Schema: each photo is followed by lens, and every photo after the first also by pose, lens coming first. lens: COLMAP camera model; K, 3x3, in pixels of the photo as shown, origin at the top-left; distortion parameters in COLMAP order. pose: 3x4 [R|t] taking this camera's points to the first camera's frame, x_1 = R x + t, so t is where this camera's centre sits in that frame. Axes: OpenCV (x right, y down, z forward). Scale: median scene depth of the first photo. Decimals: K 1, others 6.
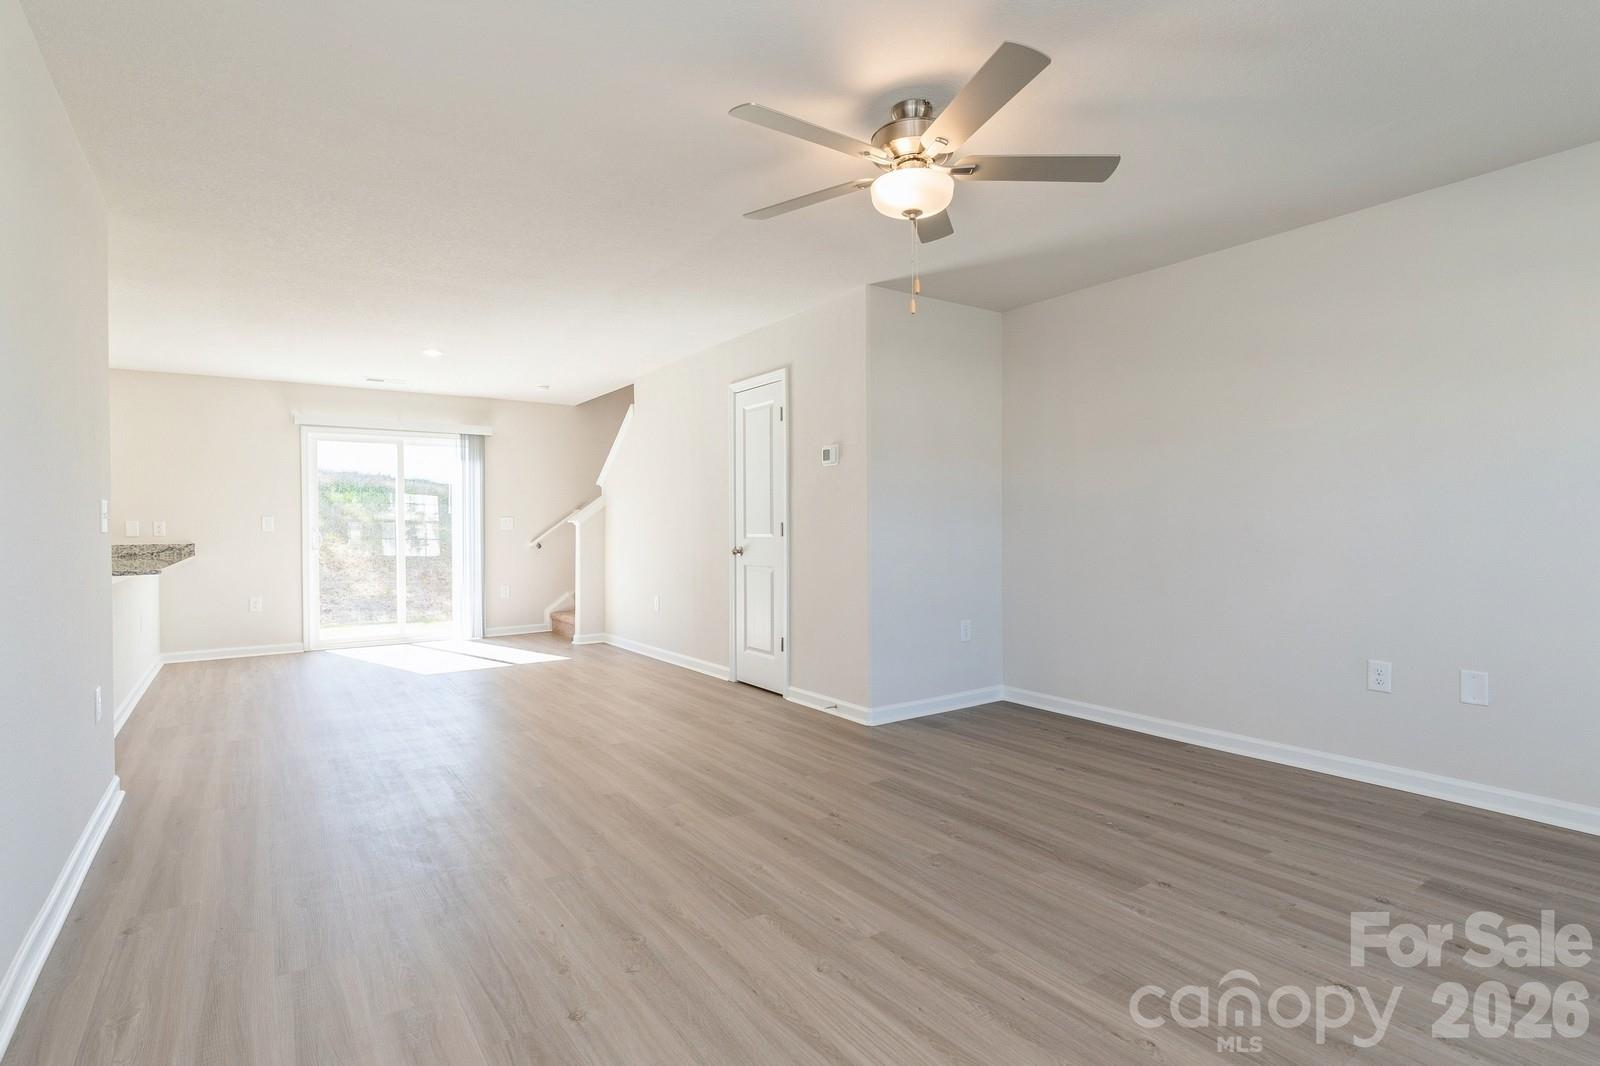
lens RADIAL K [[804.0, 0, 797.4], [0, 804.0, 532.2], [0, 0, 1]] dist [0.018459, -0.002255]
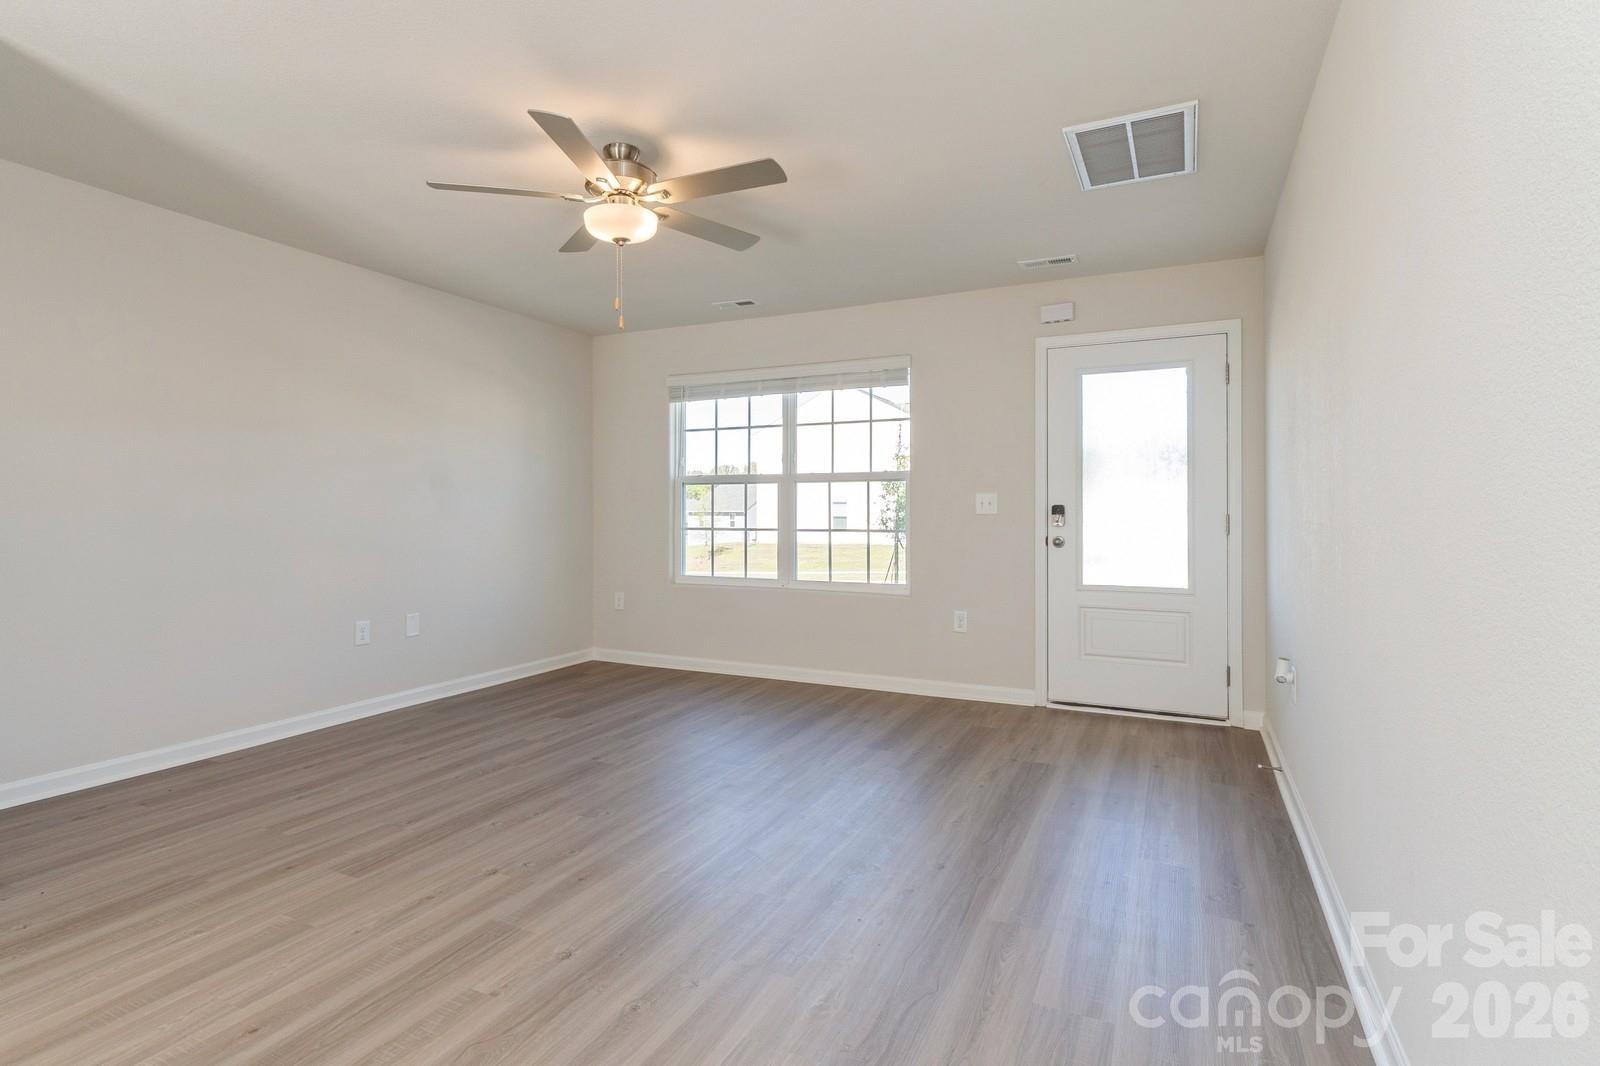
lens RADIAL K [[804.0, 0, 799.1], [0, 804.0, 518.9], [0, 0, 1]] dist [0.018459, -0.002255]
pose [[-0.499105, -0.000767, 0.866541, -0.748385], [0.007030, 0.999963, 0.004935, -0.005927], [-0.866513, 0.008555, -0.499081, 1.044840]]
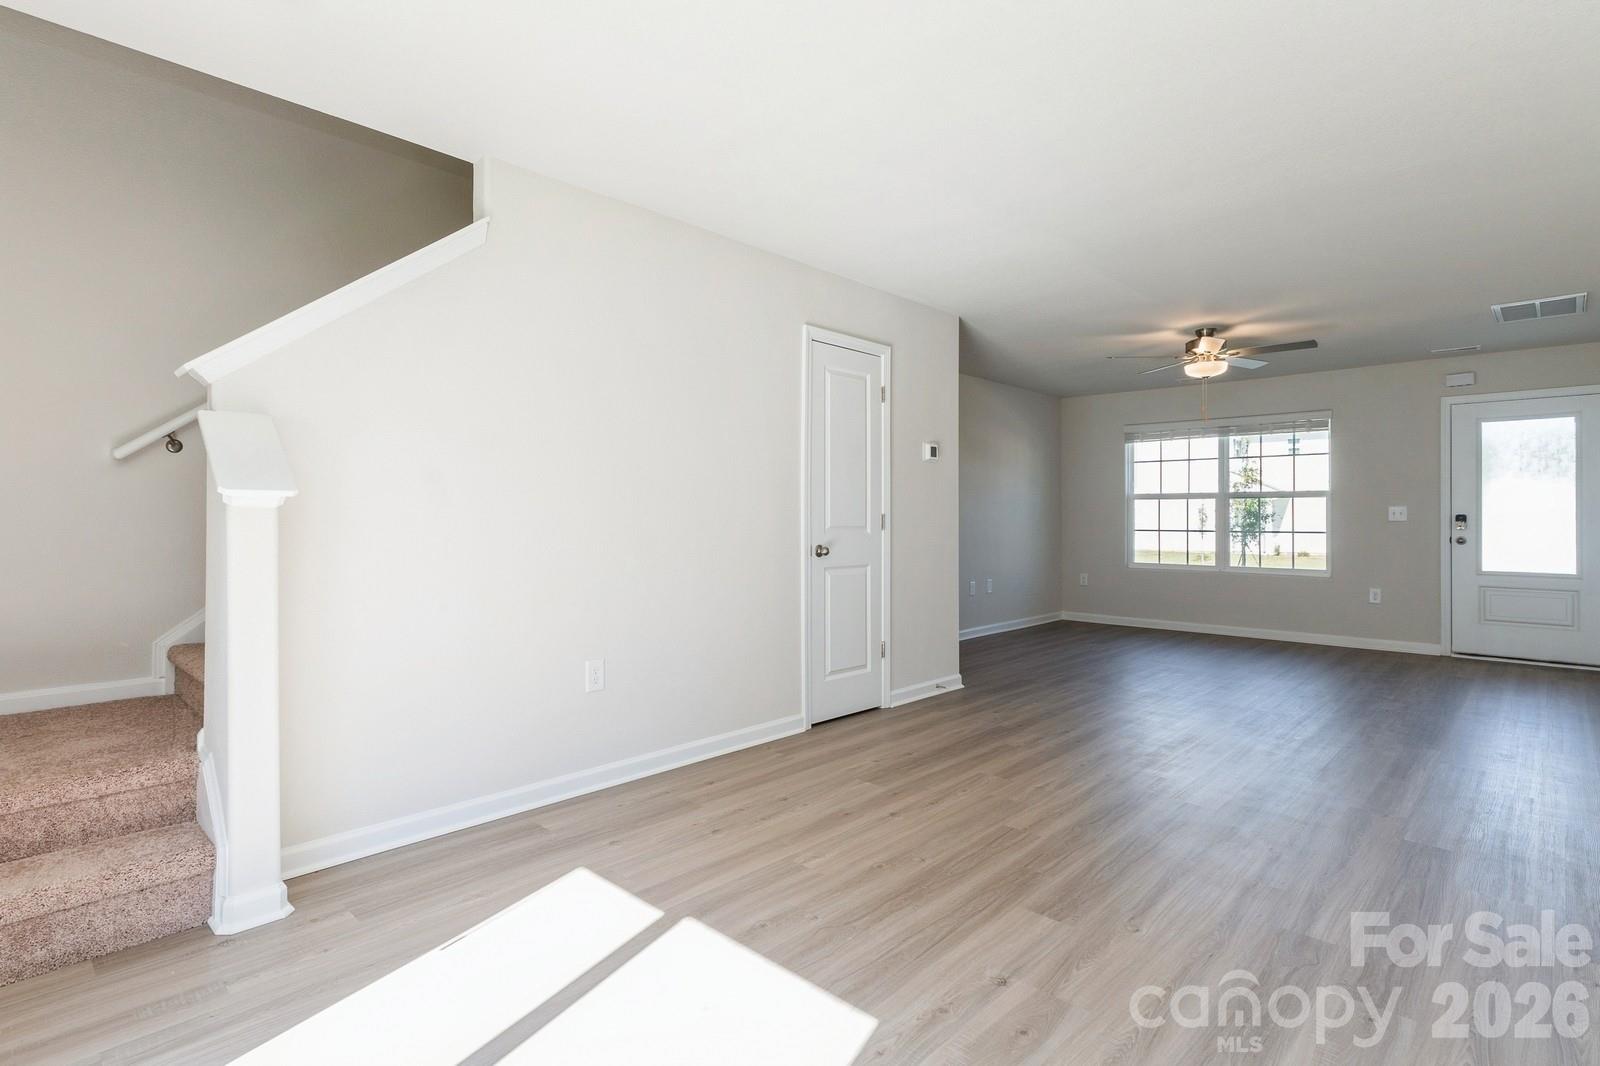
lens RADIAL K [[804.0, 0, 797.3], [0, 804.0, 521.1], [0, 0, 1]] dist [0.018459, -0.002255]
pose [[-0.209650, 0.003143, 0.977771, -2.517774], [0.004669, 0.999987, -0.002213, -0.008566], [-0.977765, 0.004101, -0.209662, 3.661672]]
